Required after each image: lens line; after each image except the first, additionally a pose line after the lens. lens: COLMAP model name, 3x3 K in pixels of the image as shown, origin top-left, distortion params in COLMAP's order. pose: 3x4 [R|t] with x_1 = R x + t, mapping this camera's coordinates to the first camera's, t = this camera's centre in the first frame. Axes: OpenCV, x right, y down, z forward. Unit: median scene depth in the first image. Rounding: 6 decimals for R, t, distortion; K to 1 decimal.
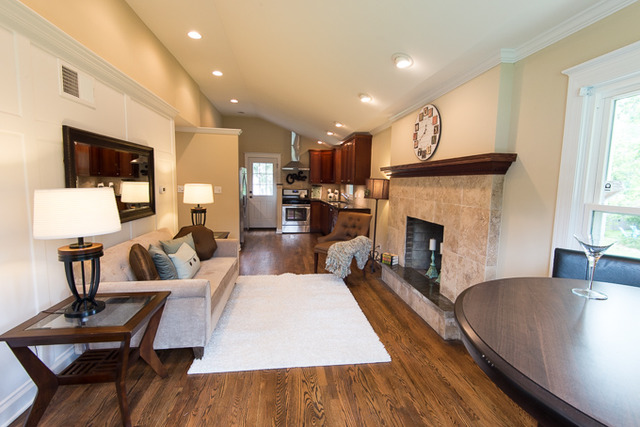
lens RADIAL K [[288.5, 0, 318.8], [0, 288.5, 211.0], [0, 0, 1]] dist [0.034766, -0.000375]
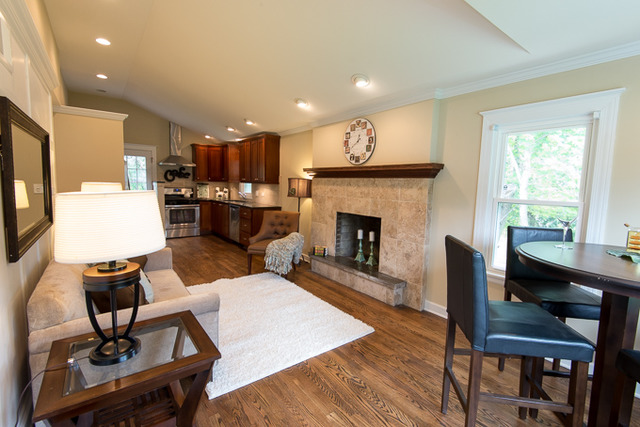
lens RADIAL K [[288.5, 0, 318.8], [0, 288.5, 211.0], [0, 0, 1]] dist [0.034766, -0.000375]
pose [[0.871601, -0.044683, 0.488175, -0.328354], [0.040064, 0.998999, 0.019908, -0.011367], [-0.488576, 0.002206, 0.872518, 0.036161]]
